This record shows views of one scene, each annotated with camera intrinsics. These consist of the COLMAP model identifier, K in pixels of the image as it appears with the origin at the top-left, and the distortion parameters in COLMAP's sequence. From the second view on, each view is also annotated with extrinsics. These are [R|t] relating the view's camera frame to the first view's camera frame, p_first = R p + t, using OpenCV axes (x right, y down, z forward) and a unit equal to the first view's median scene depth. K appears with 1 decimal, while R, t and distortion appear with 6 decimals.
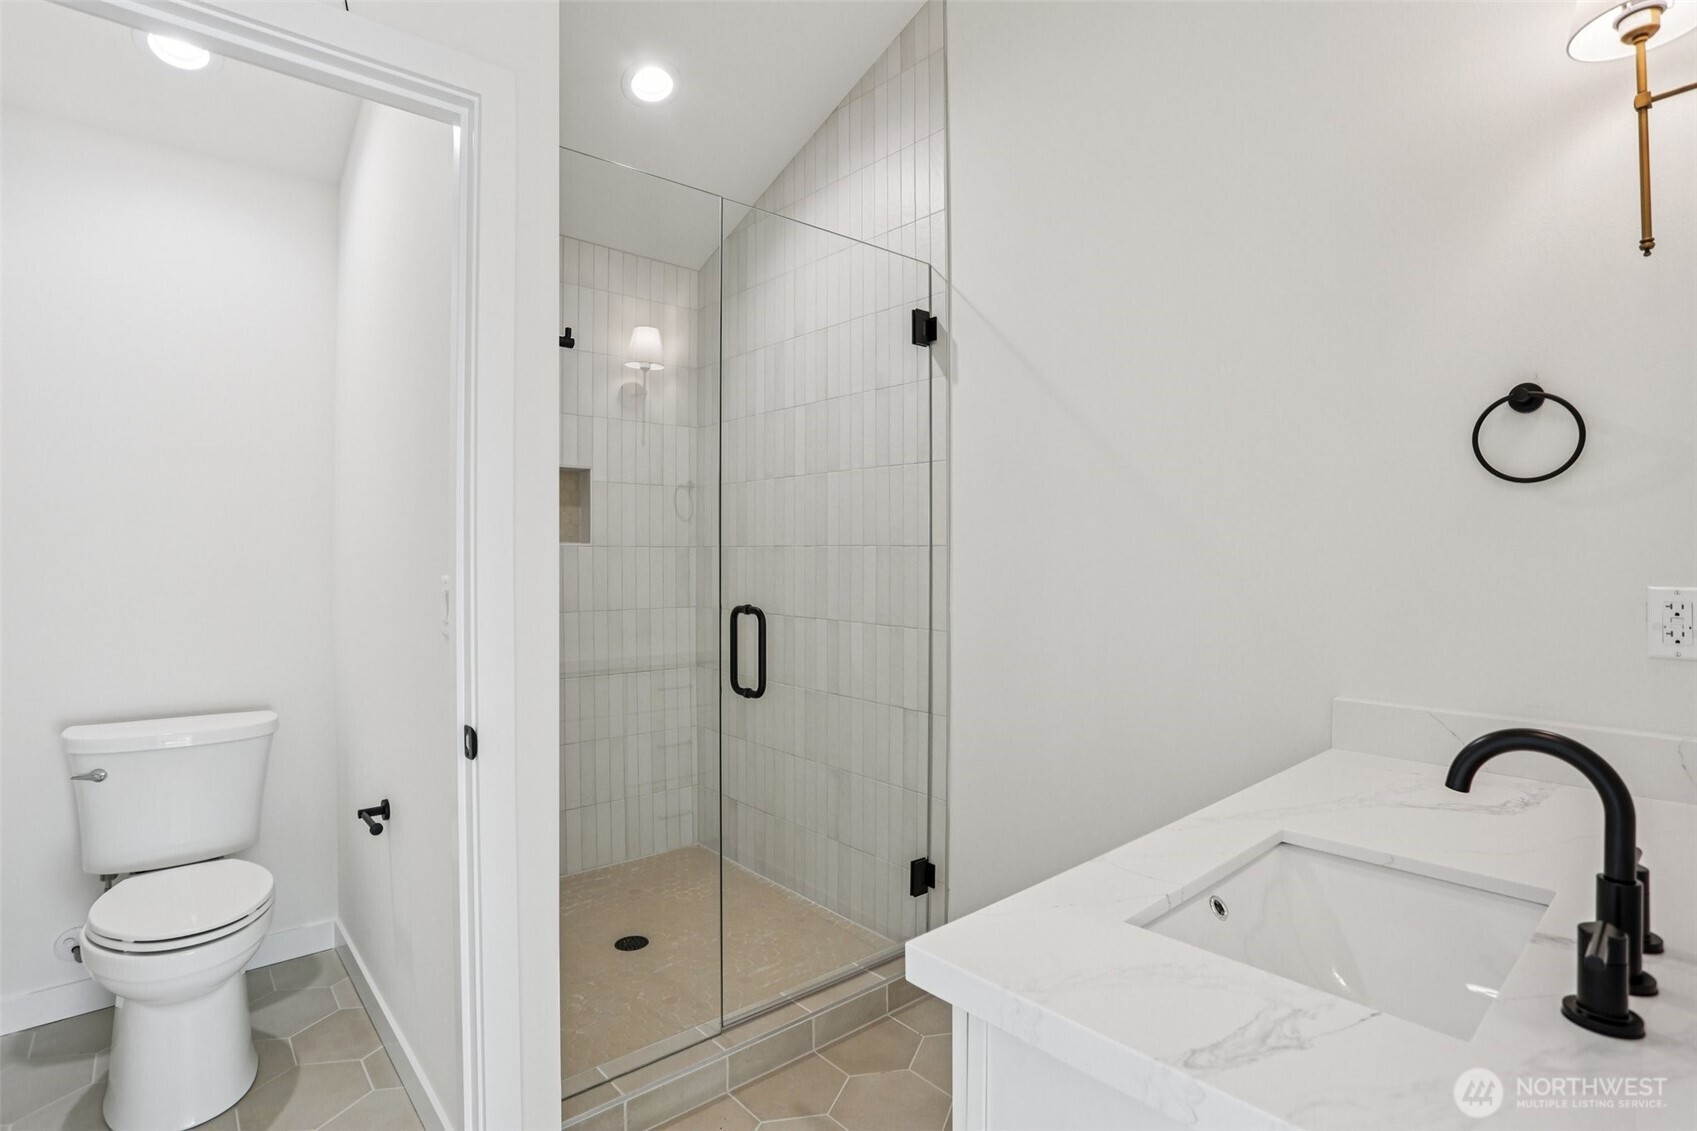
lens RADIAL K [[833.6, 0, 853.5], [0, 833.6, 549.9], [0, 0, 1]] dist [-0.001428, -0.000195]
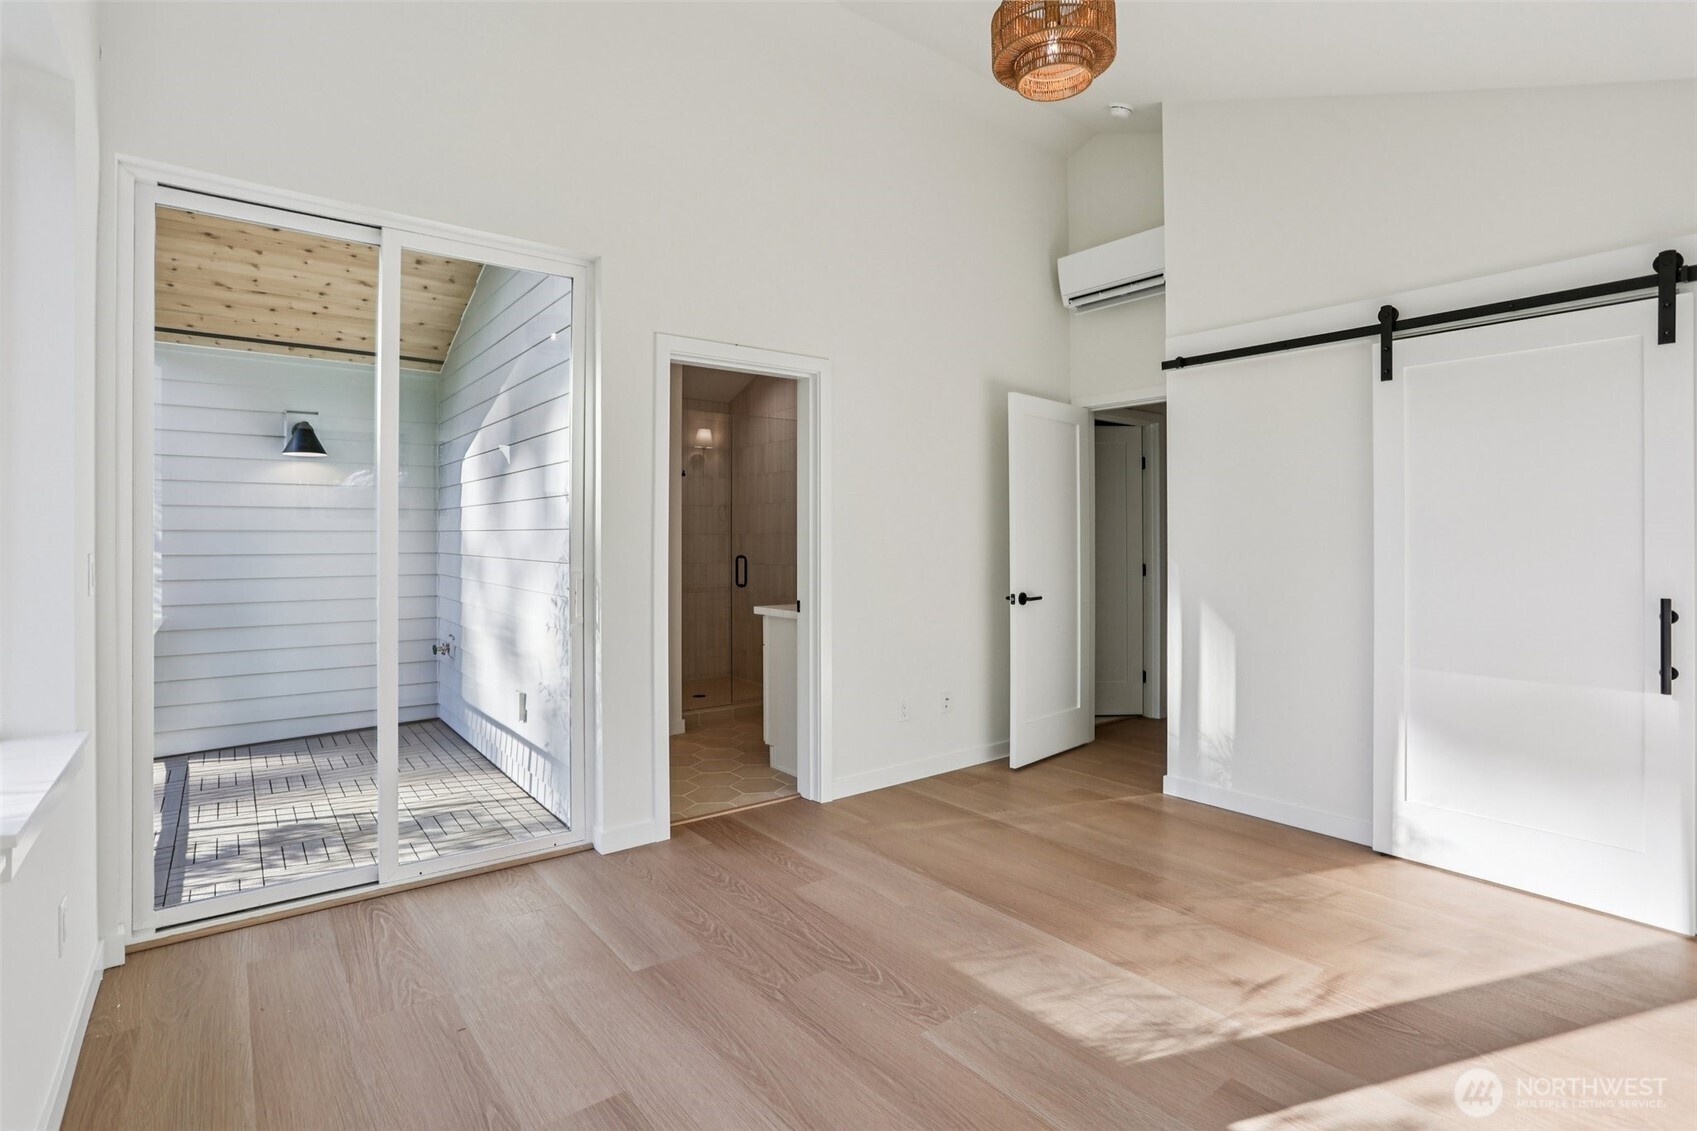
lens RADIAL K [[833.6, 0, 853.5], [0, 833.6, 549.9], [0, 0, 1]] dist [-0.001428, -0.000195]
pose [[0.998219, 0.003384, -0.059564, 0.270736], [-0.002446, 0.999872, 0.015813, 0.001108], [0.059610, -0.015640, 0.998099, -1.159607]]
